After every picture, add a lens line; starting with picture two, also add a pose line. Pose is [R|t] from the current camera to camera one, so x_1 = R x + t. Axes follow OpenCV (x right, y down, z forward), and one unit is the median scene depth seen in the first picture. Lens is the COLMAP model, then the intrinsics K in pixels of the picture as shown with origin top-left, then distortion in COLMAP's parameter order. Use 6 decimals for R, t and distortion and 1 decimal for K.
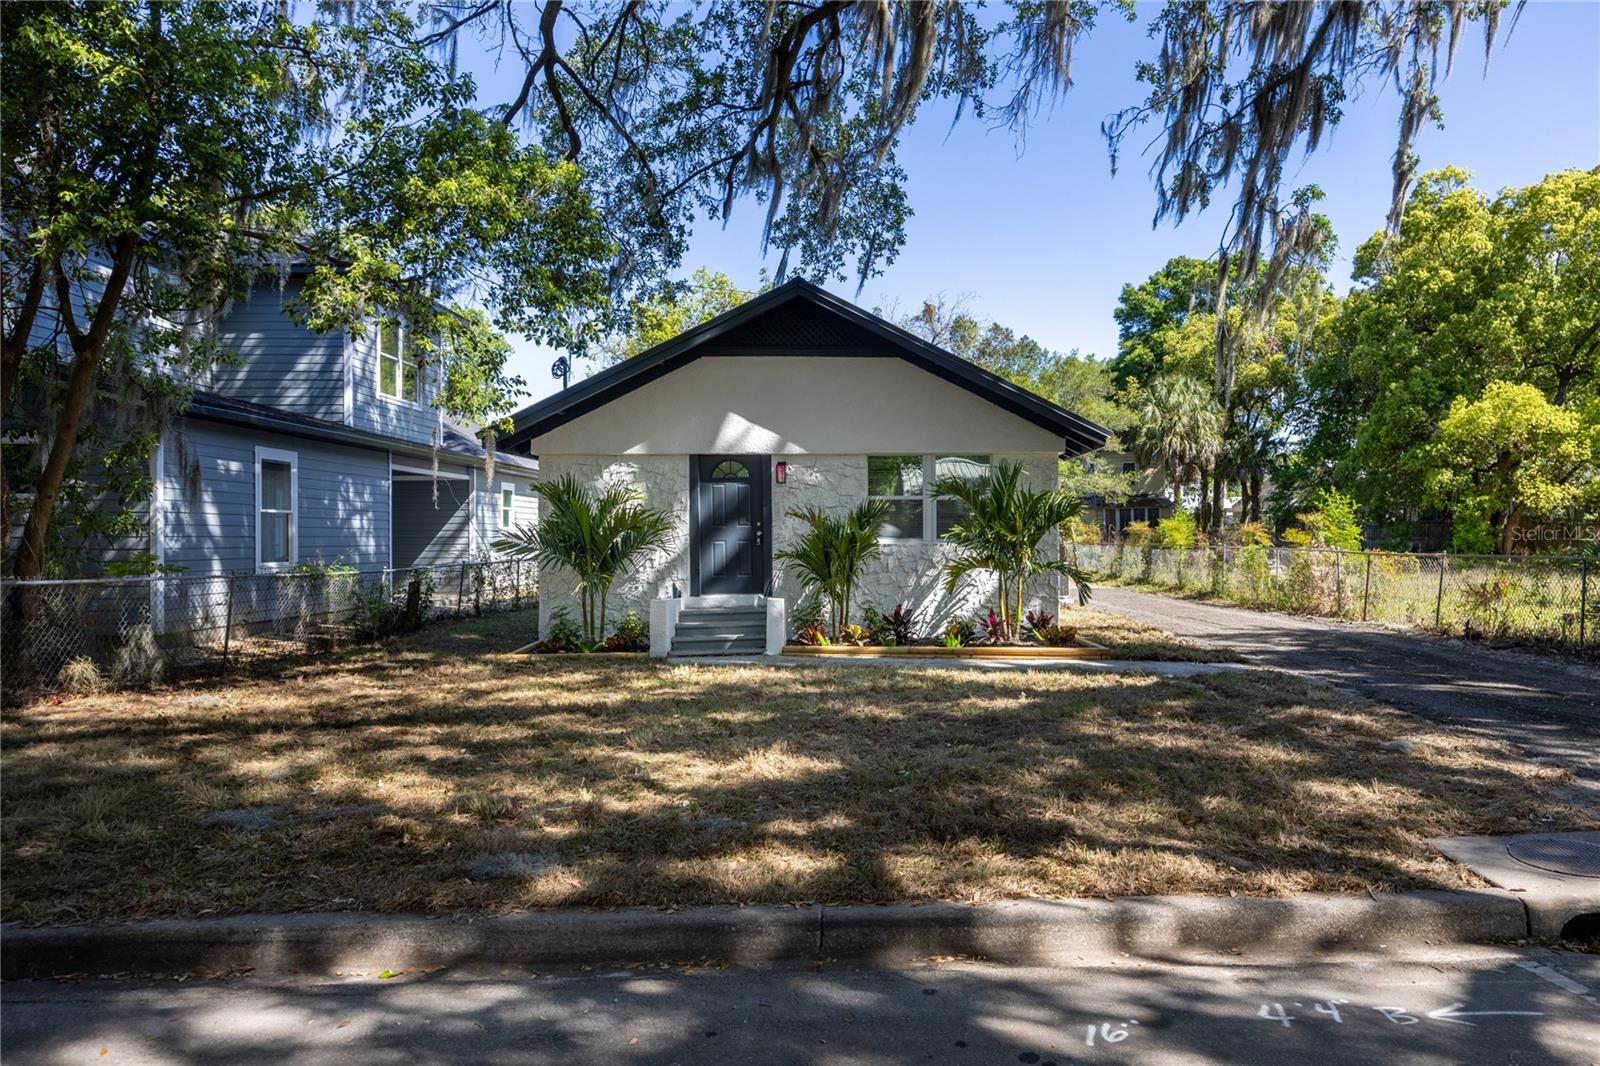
lens RADIAL K [[1006.6, 0, 864.2], [0, 1006.6, 540.1], [0, 0, 1]] dist [0.006211, 0.005826]
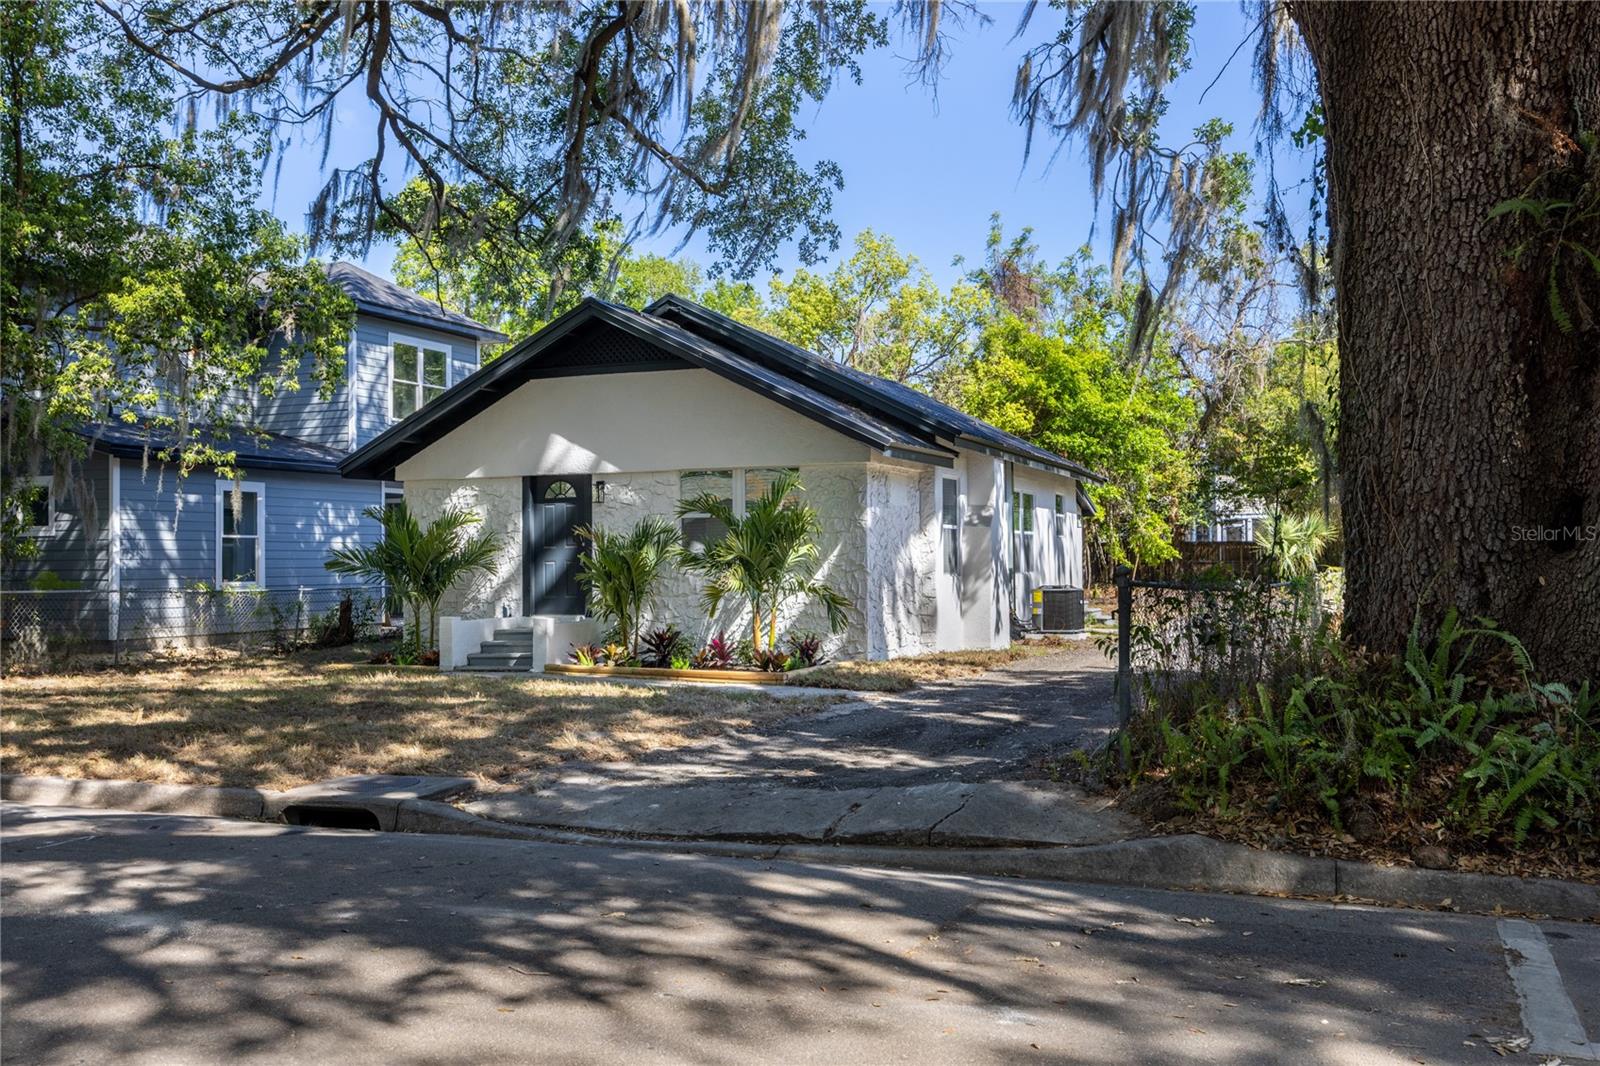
lens RADIAL K [[1415.0, 0, 790.3], [0, 1415.0, 549.0], [0, 0, 1]] dist [0.010919, -0.029781]
pose [[0.901298, -0.004573, -0.433175, 0.688306], [-0.000478, 0.999933, -0.011550, 0.004762], [0.433198, 0.010617, 0.901236, -0.169129]]
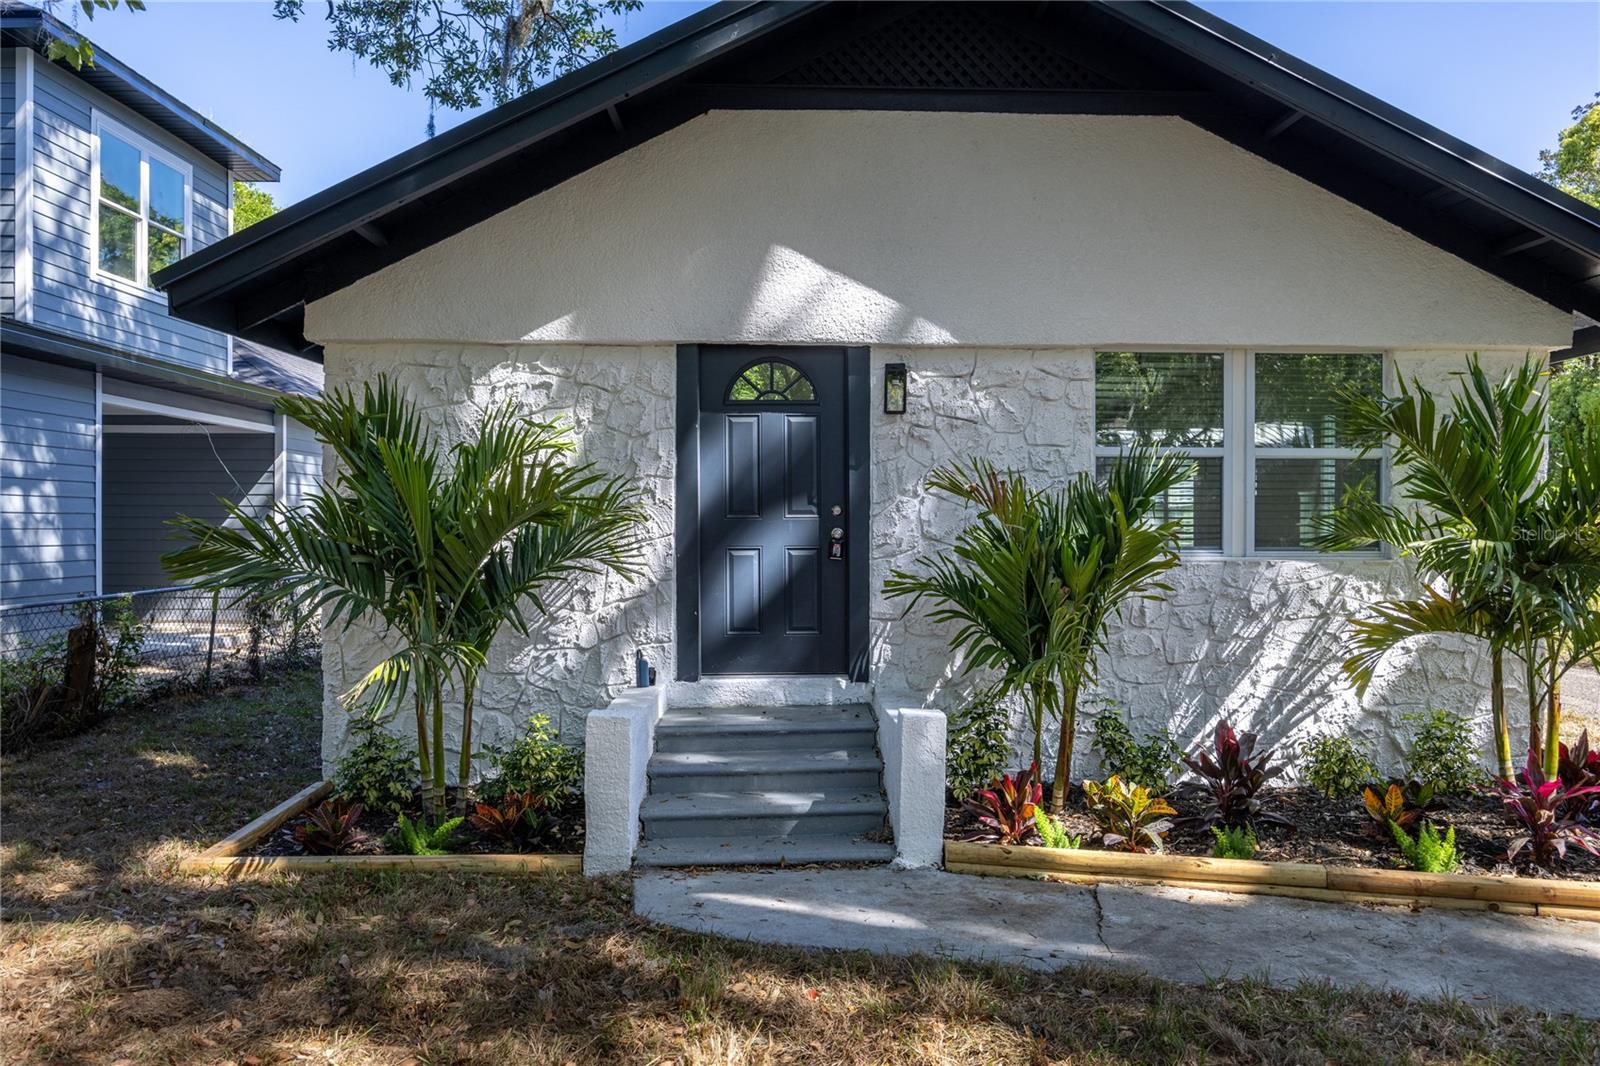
lens RADIAL K [[1139.1, 0, 816.4], [0, 1139.1, 540.6], [0, 0, 1]] dist [-0.004777, 0.007398]
pose [[0.999544, 0.009819, -0.028555, -0.100979], [-0.009621, 0.999929, 0.007054, -0.006697], [0.028622, -0.006776, 0.999567, 0.523305]]
